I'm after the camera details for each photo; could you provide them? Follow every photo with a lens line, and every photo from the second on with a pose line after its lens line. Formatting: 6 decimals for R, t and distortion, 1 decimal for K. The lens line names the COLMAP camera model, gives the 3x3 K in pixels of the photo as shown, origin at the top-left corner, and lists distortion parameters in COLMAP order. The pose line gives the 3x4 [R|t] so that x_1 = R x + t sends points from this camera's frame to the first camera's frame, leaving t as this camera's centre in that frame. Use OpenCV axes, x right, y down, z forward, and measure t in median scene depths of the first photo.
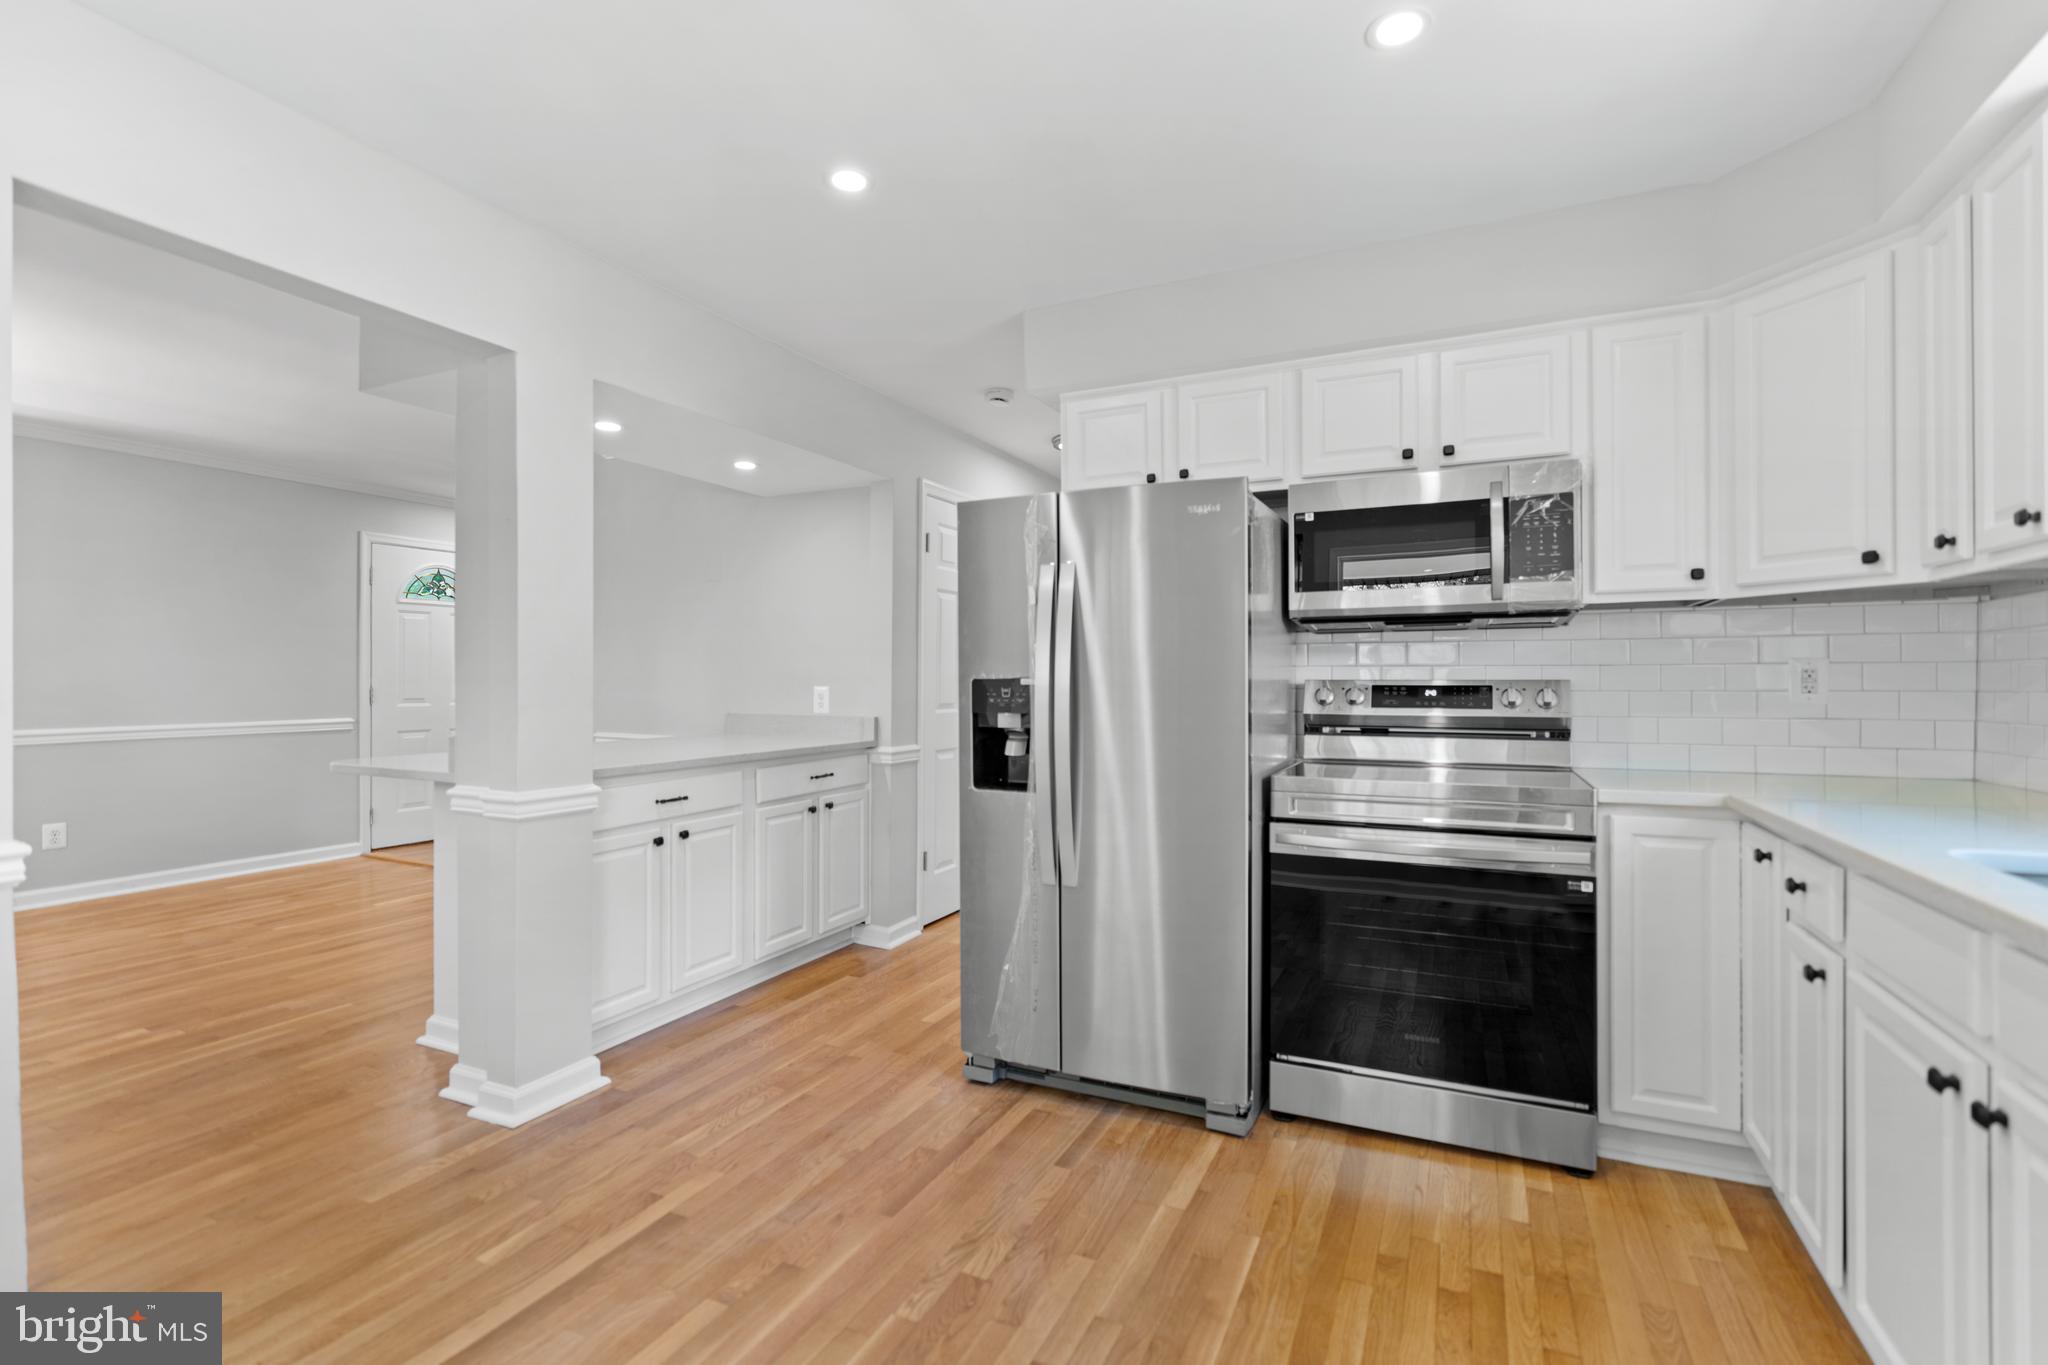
lens RADIAL K [[928.0, 0, 1031.7], [0, 928.0, 672.6], [0, 0, 1]] dist [-0.008712, 0.004137]
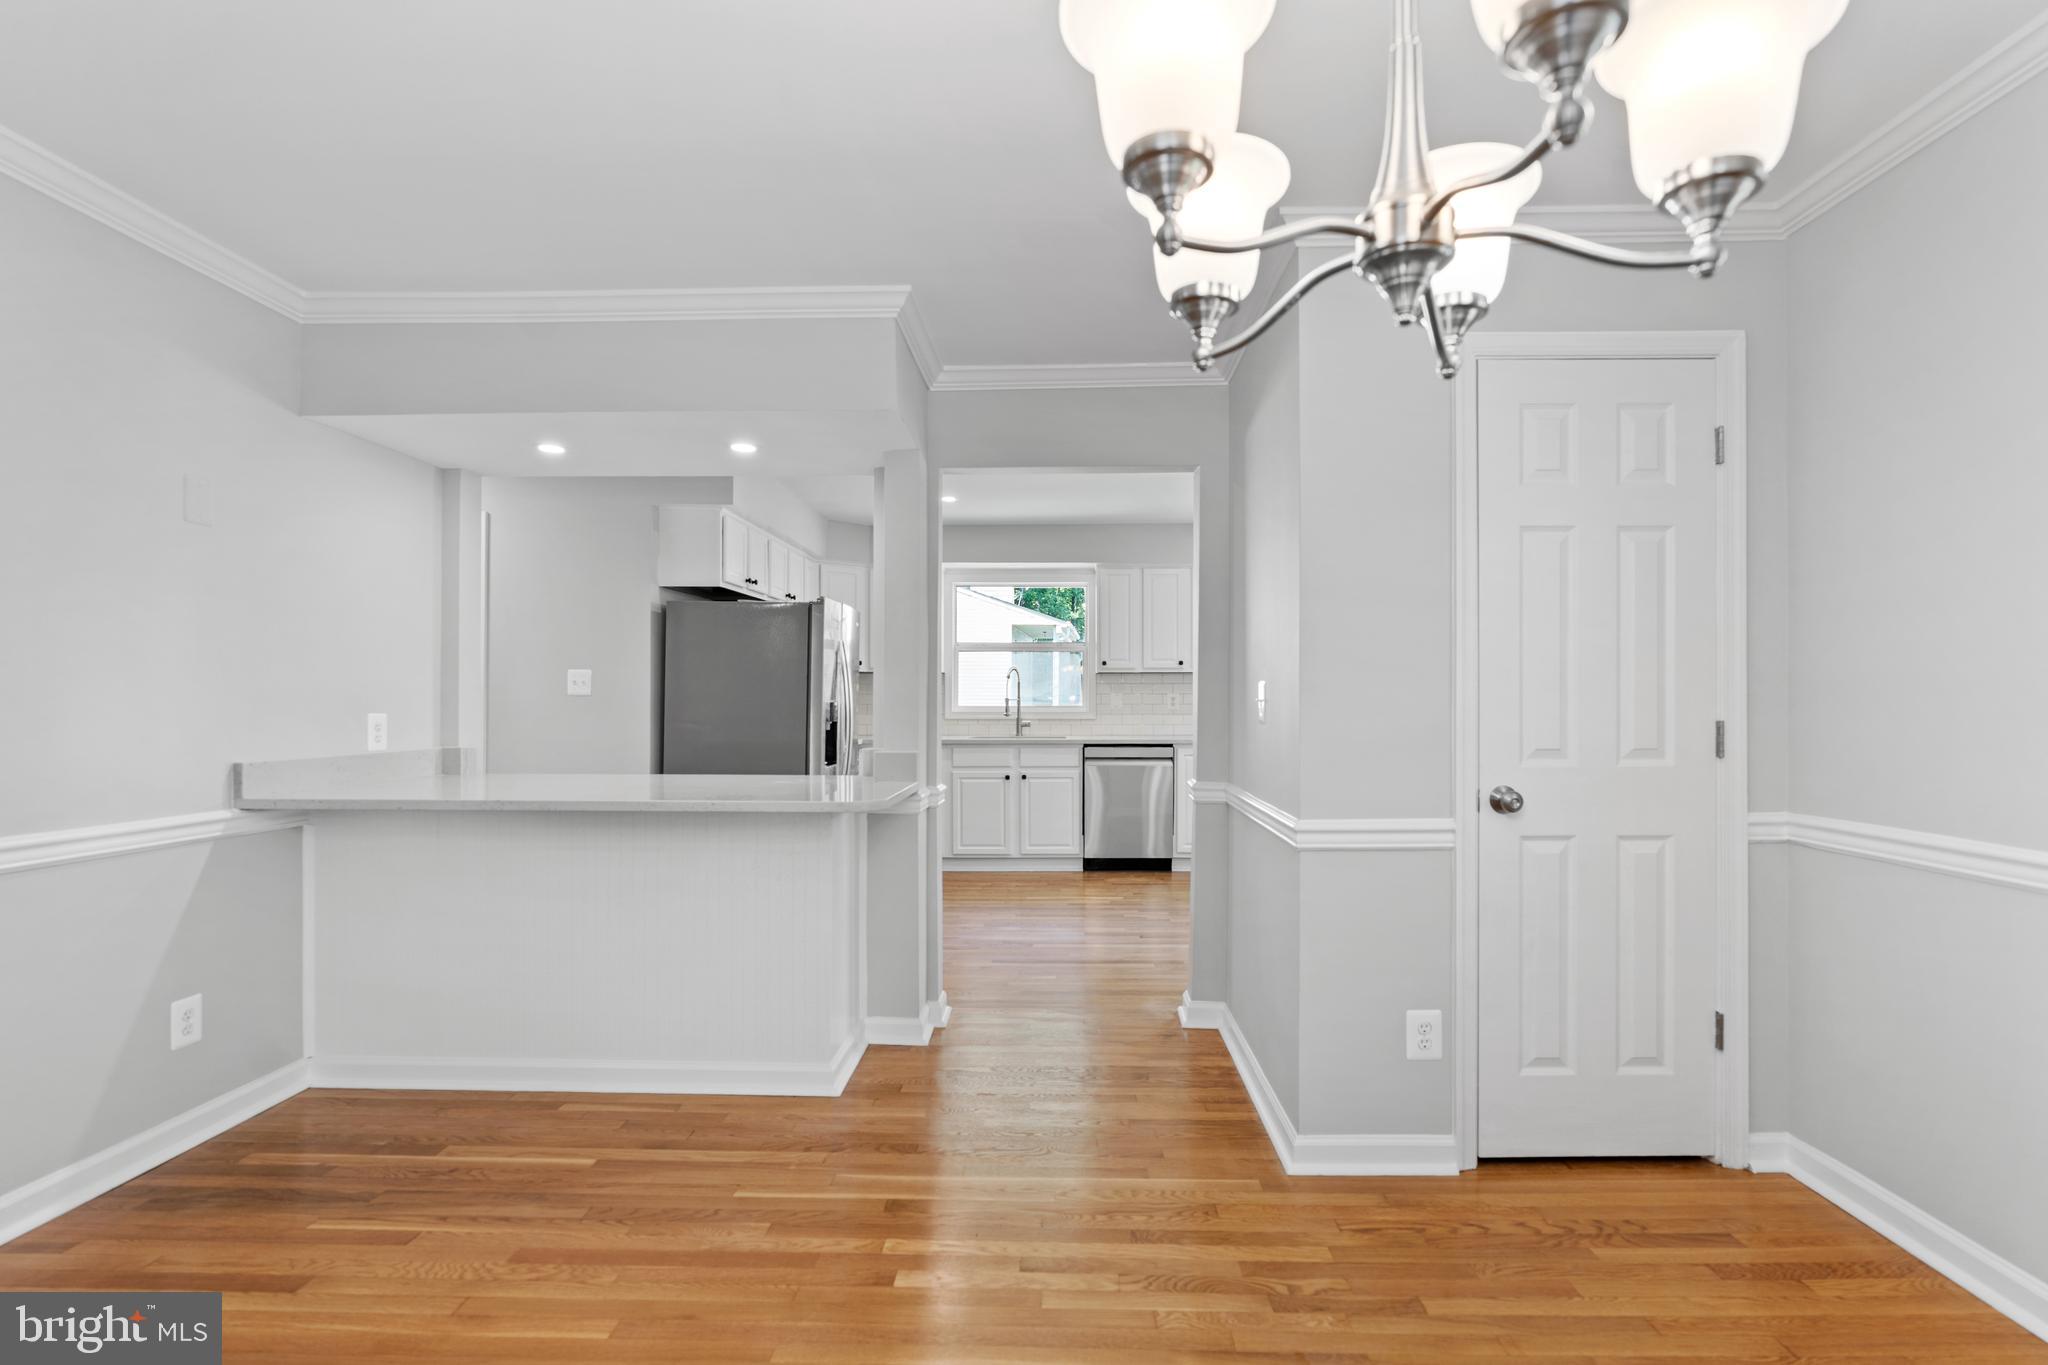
lens RADIAL K [[955.7, 0, 1039.6], [0, 955.7, 688.5], [0, 0, 1]] dist [-0.005261, 0.000618]
pose [[-0.399908, 0.008390, 0.916517, -1.113007], [-0.004481, 0.999928, -0.011109, 0.001258], [-0.916545, -0.008549, -0.399841, 0.823279]]
